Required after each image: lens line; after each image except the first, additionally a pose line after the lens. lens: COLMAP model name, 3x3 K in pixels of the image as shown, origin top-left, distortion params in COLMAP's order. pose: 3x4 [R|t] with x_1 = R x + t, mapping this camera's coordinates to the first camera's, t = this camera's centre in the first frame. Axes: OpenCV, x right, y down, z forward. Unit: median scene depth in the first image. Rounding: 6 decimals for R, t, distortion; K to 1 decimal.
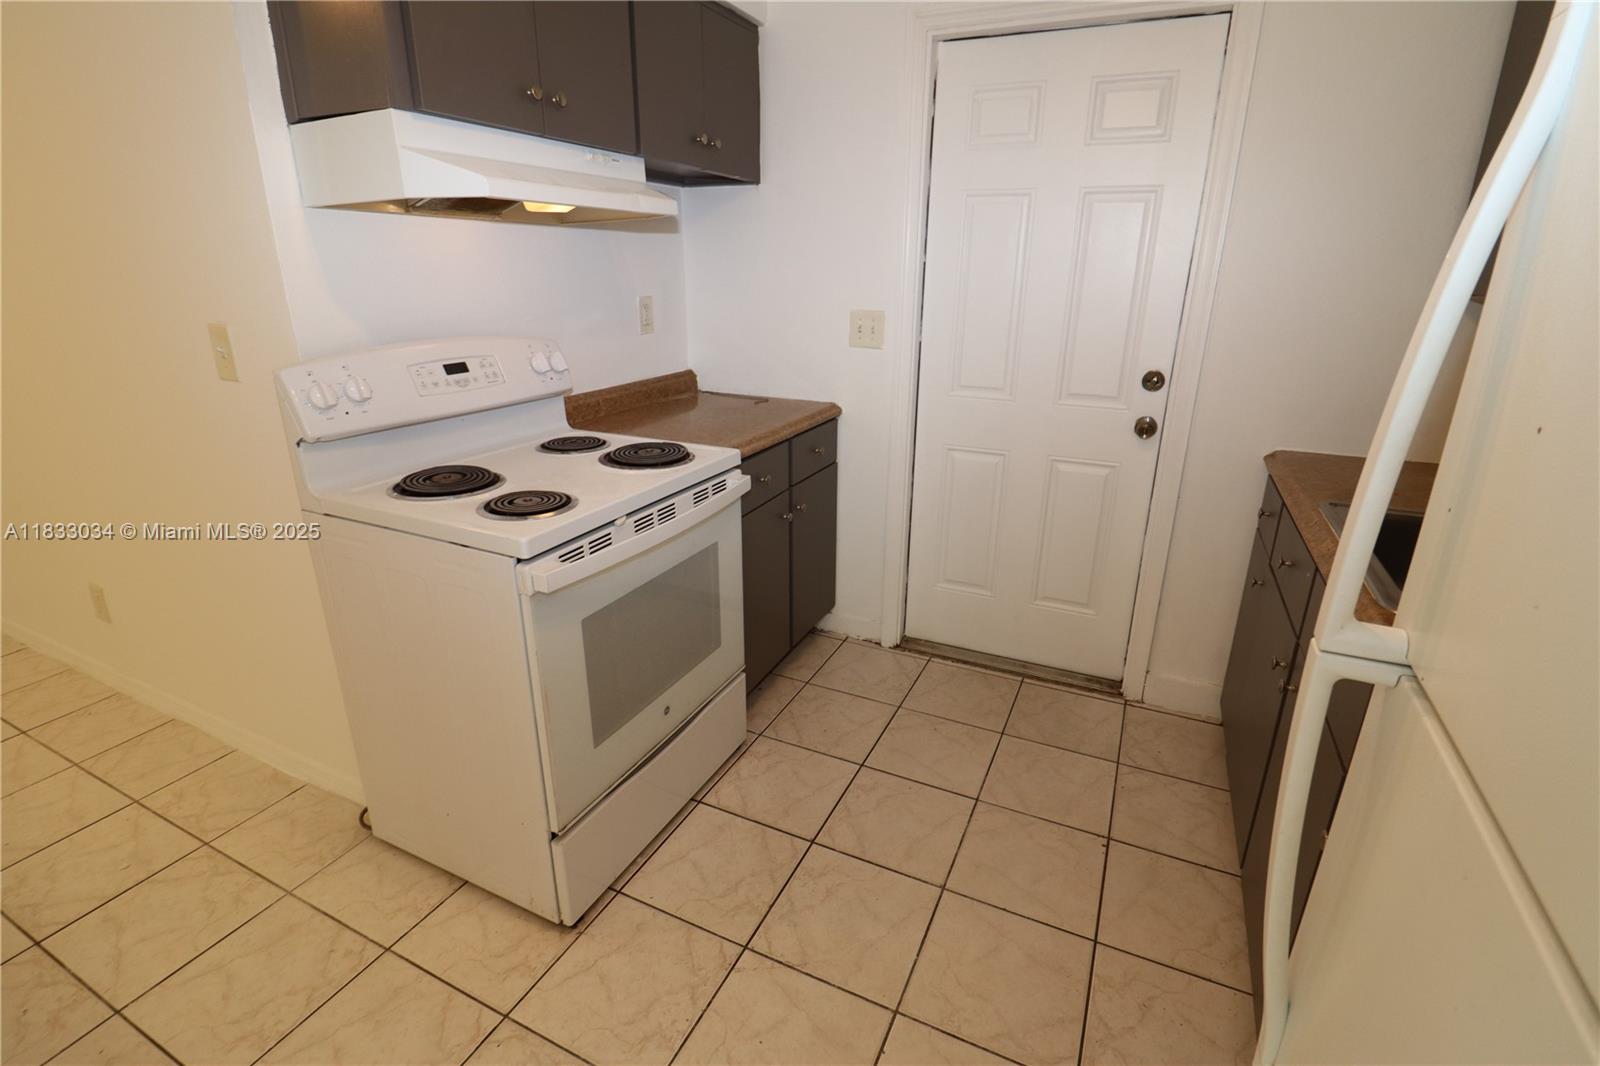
lens RADIAL K [[740.7, 0, 809.1], [0, 740.7, 522.2], [0, 0, 1]] dist [-0.000823, -0.012483]
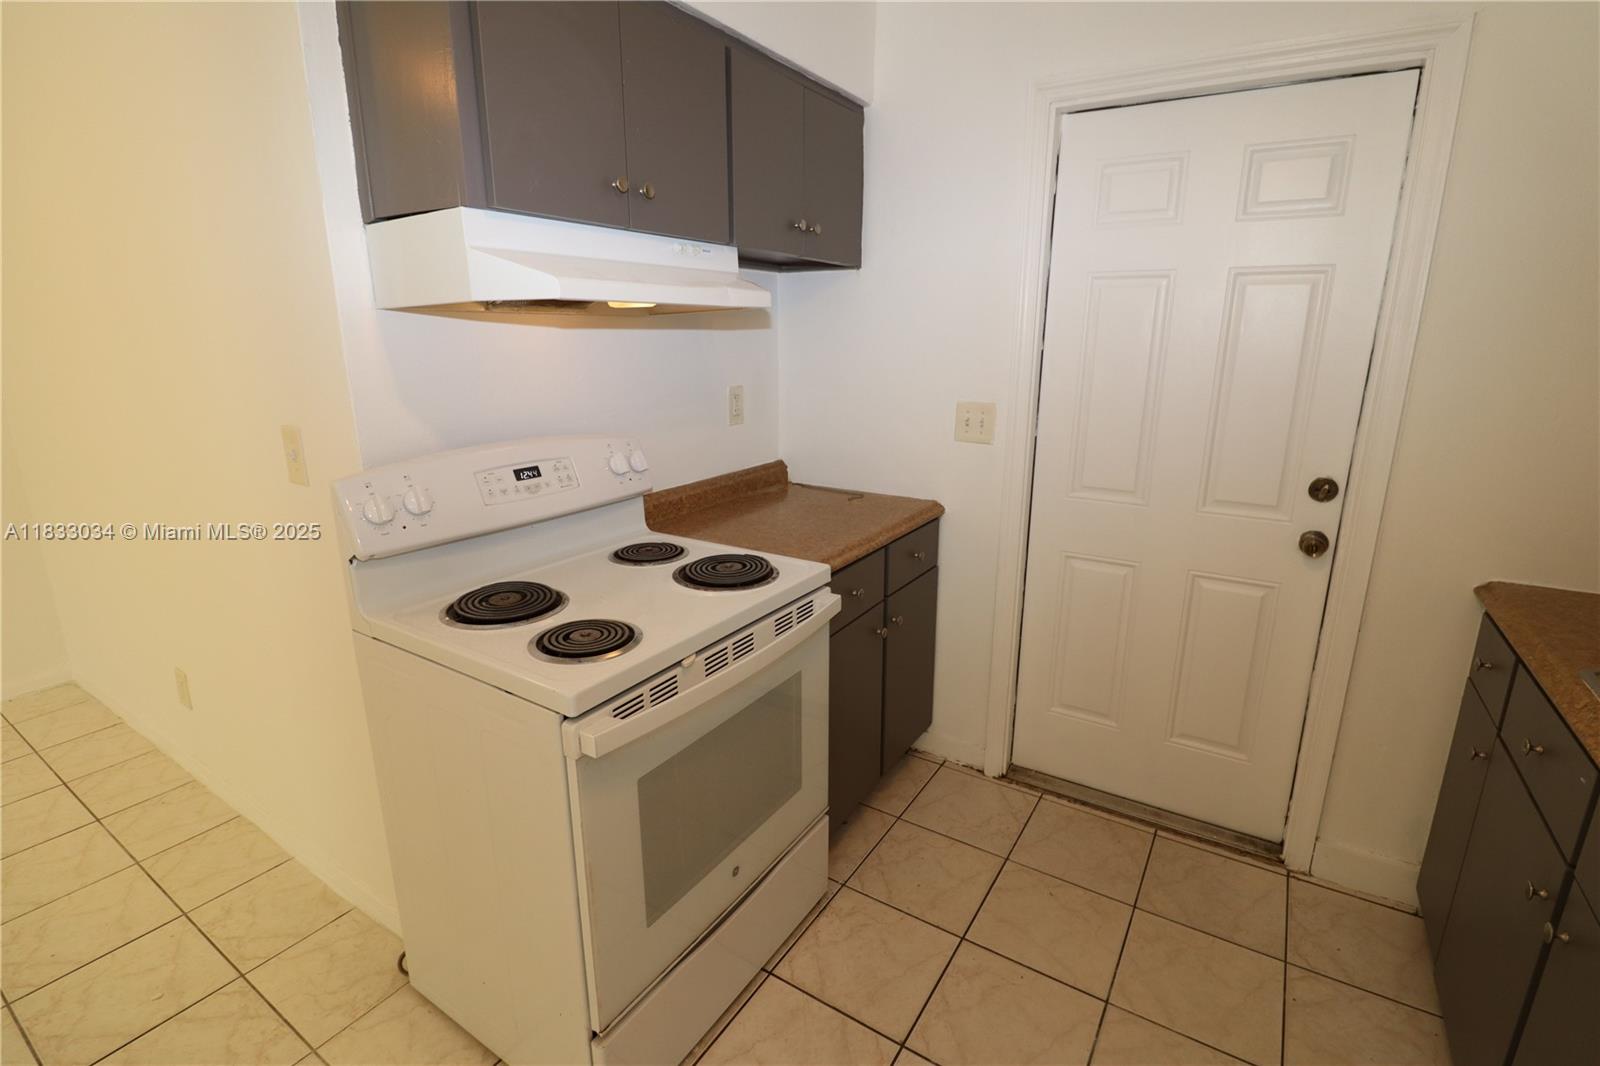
lens RADIAL K [[740.7, 0, 809.9], [0, 740.7, 526.0], [0, 0, 1]] dist [-0.000823, -0.012483]
pose [[0.992148, 0.023609, -0.122823, -0.009662], [-0.033296, 0.996442, -0.077422, -0.071720], [0.120558, 0.080904, 0.989404, 0.114707]]
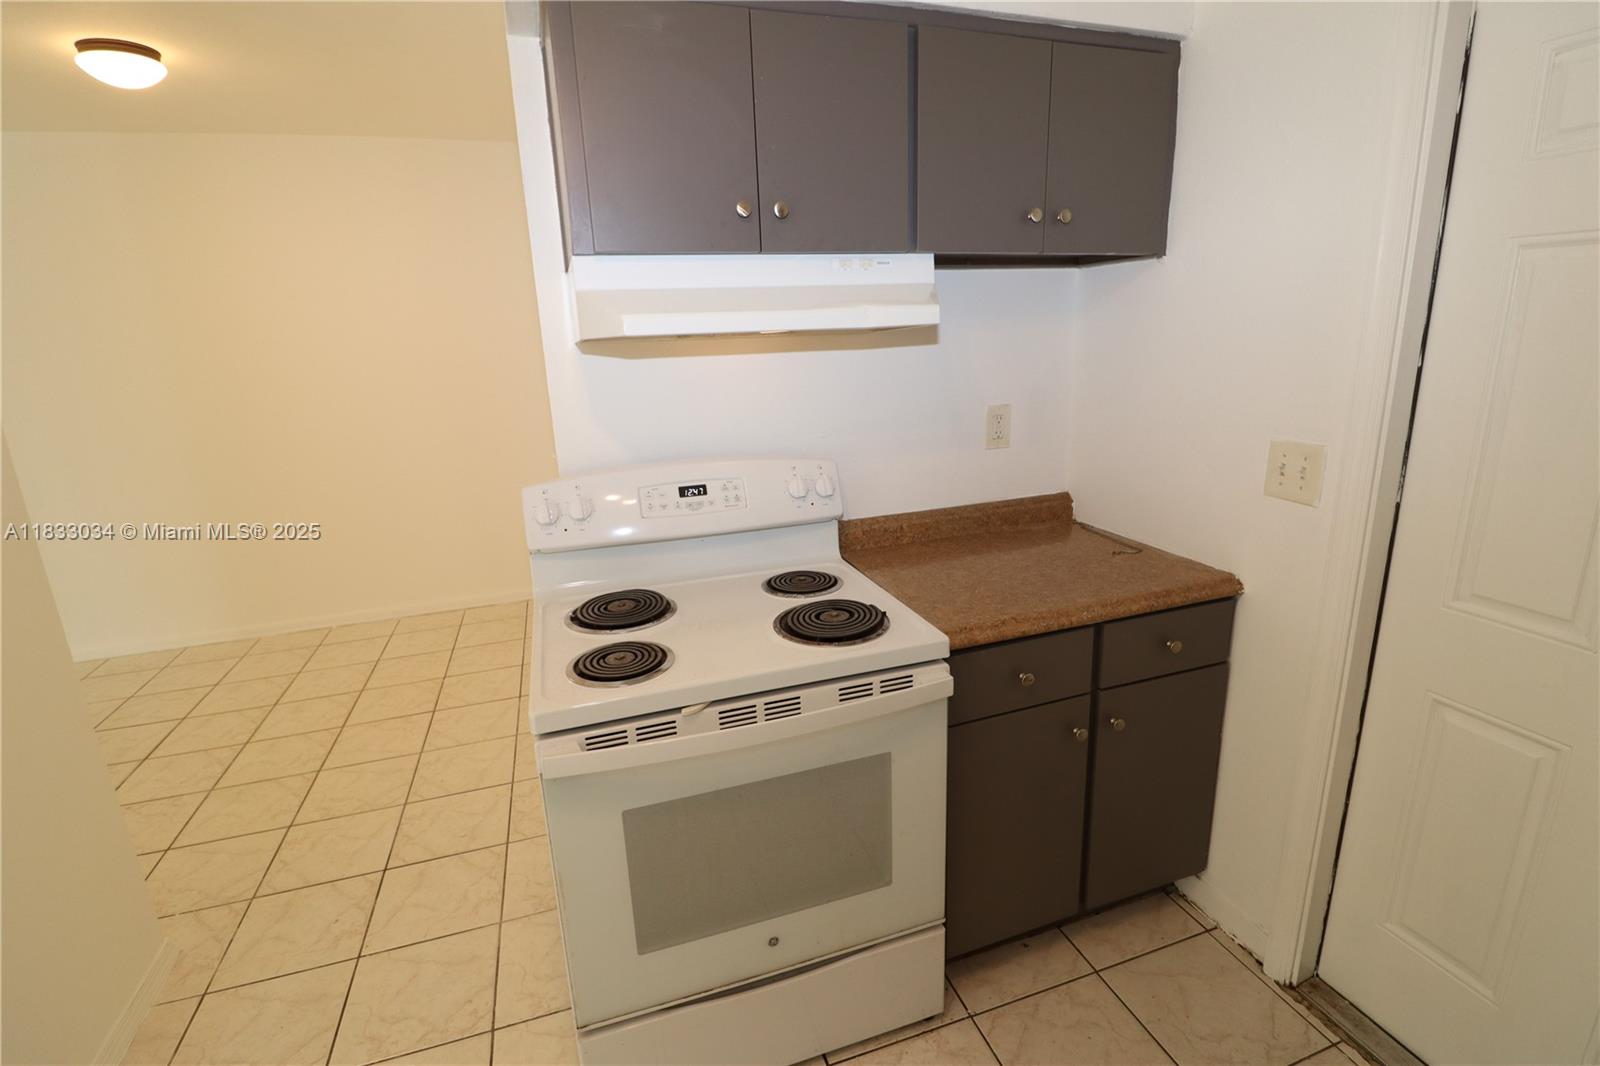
lens RADIAL K [[740.7, 0, 799.3], [0, 740.7, 528.3], [0, 0, 1]] dist [-0.000823, -0.012483]
pose [[0.693284, 0.150036, -0.704873, 0.284549], [-0.195334, 0.980596, 0.016603, -0.177452], [0.693687, 0.126175, 0.709139, 0.353274]]
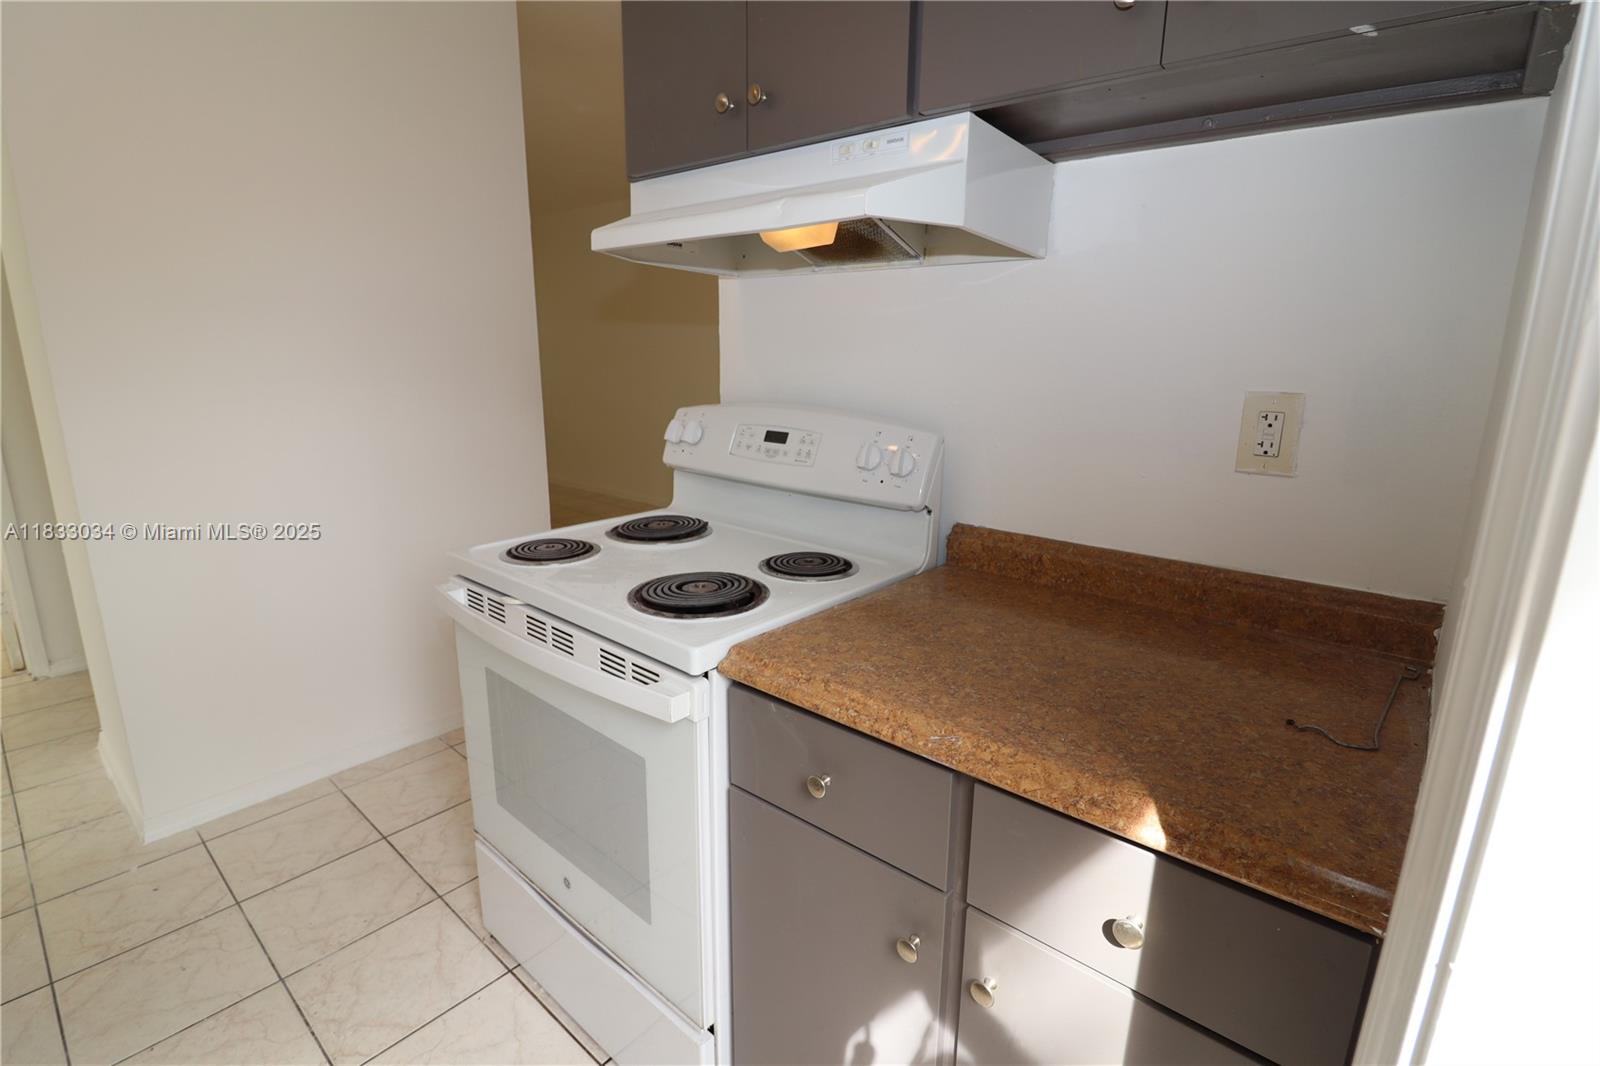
lens RADIAL K [[740.7, 0, 861.0], [0, 740.7, 529.3], [0, 0, 1]] dist [-0.000823, -0.012483]
pose [[-0.232318, 0.199579, -0.951944, 0.333460], [-0.342221, 0.899367, 0.272074, -0.338902], [0.910447, 0.388982, -0.140639, 1.105651]]
